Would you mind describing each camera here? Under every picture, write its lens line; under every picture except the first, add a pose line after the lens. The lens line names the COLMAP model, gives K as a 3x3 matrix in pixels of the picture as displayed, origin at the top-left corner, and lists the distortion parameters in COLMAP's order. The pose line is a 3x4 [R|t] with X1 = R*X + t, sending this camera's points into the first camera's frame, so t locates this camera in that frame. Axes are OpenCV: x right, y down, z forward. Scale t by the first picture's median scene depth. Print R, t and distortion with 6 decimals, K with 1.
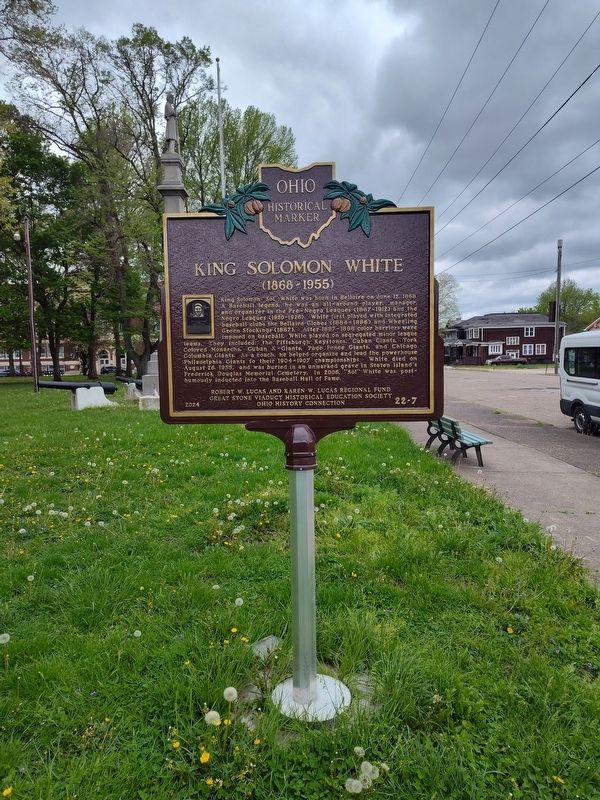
lens RADIAL K [[522.9, 0, 299.8], [0, 522.9, 388.8], [0, 0, 1]] dist [0.045273, -0.051308]
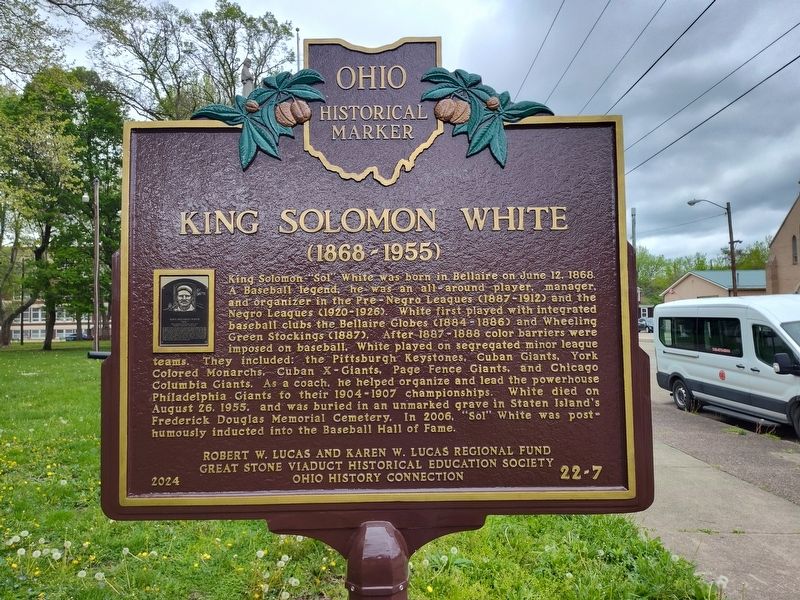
lens RADIAL K [[522.9, 0, 398.8], [0, 522.9, 282.8], [0, 0, 1]] dist [0.045273, -0.051308]
pose [[0.999198, 0.004527, 0.039781, 0.000561], [0.000699, 0.991463, -0.130385, -0.094842], [-0.040032, 0.130308, 0.990665, 0.460010]]
